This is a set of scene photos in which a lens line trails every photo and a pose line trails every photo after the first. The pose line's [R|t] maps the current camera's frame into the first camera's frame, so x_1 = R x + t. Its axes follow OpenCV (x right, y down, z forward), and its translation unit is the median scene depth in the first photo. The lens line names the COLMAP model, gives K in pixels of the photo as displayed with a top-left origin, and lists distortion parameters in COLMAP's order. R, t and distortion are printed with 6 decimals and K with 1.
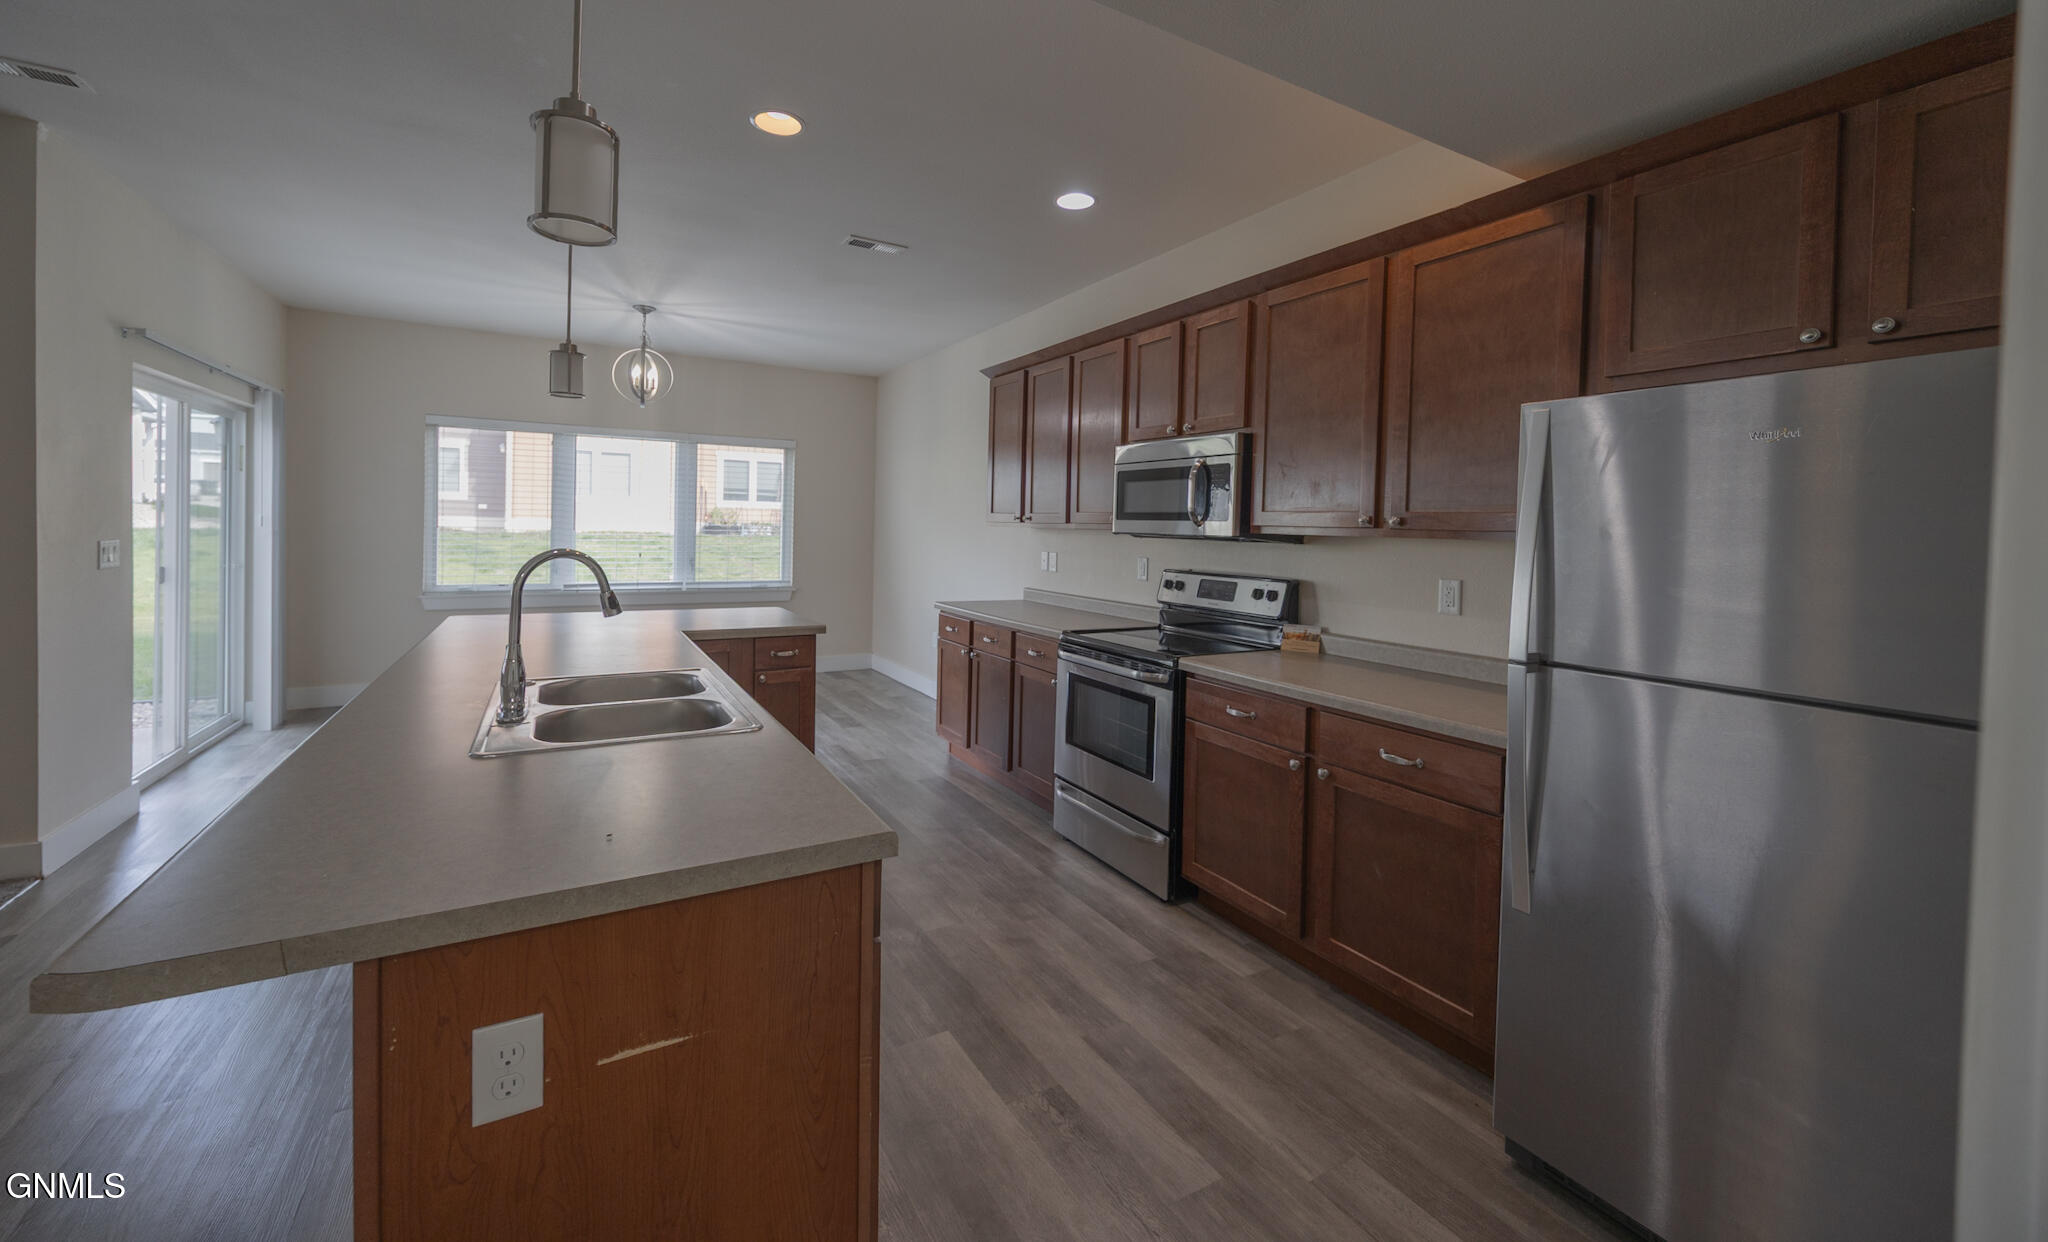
lens RADIAL K [[797.9, 0, 990.6], [0, 797.9, 550.7], [0, 0, 1]] dist [-0.003182, -0.000063]
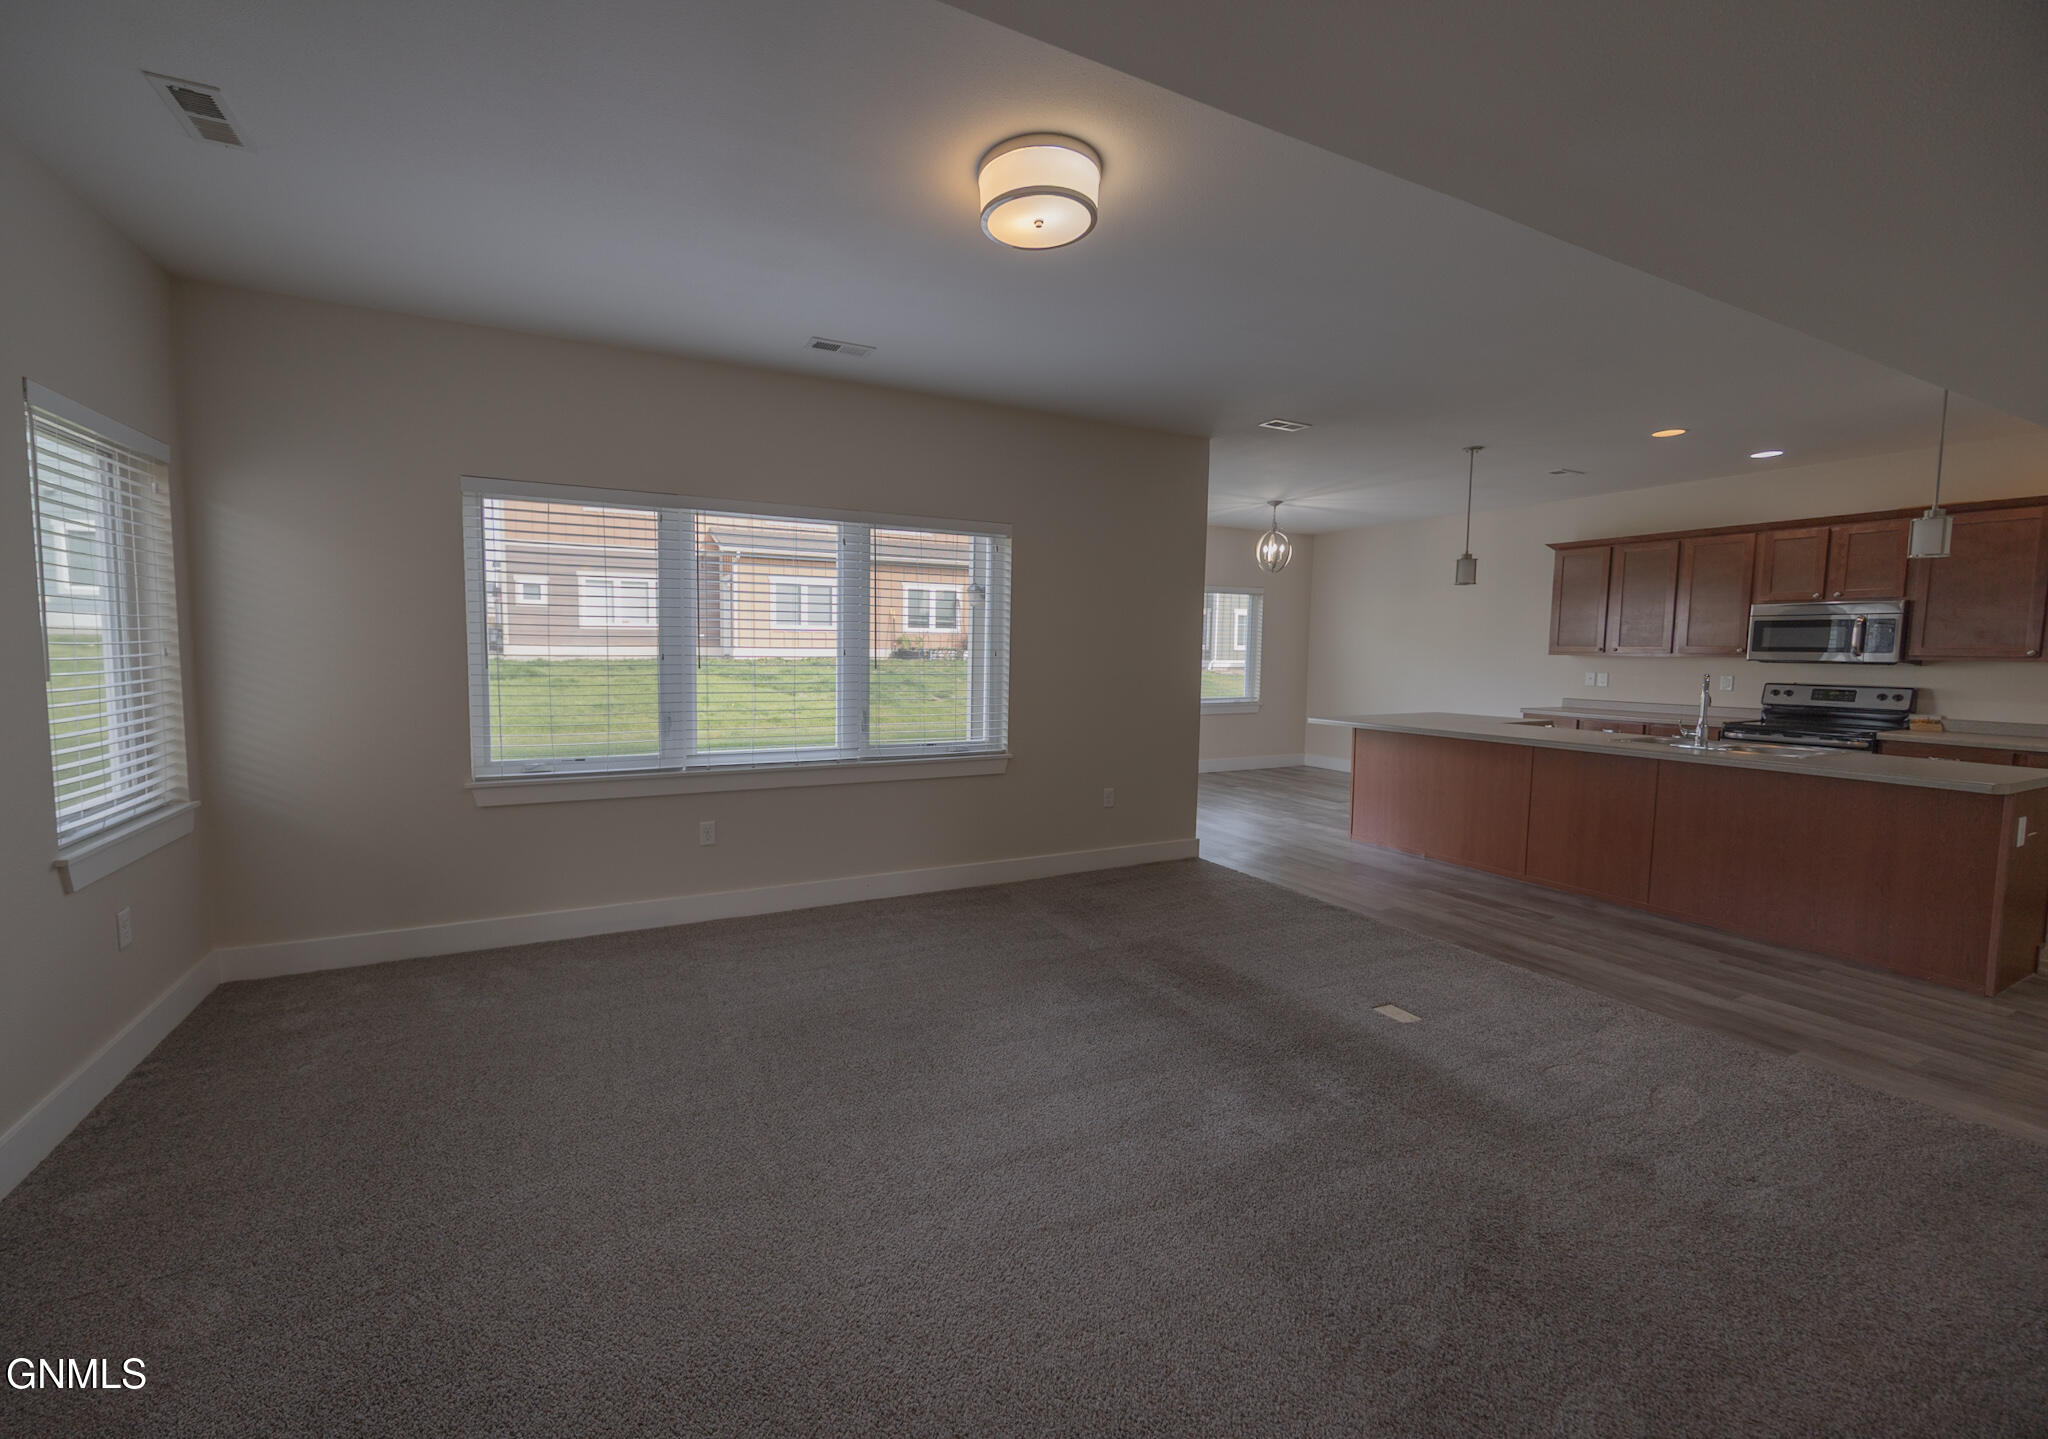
lens RADIAL K [[819.9, 0, 953.7], [0, 819.9, 720.5], [0, 0, 1]] dist [0.000558, -0.000276]
pose [[0.998057, -0.010666, -0.061388, -1.326233], [0.014415, 0.998036, 0.060957, -0.024567], [0.060617, -0.061723, 0.996251, -0.723233]]
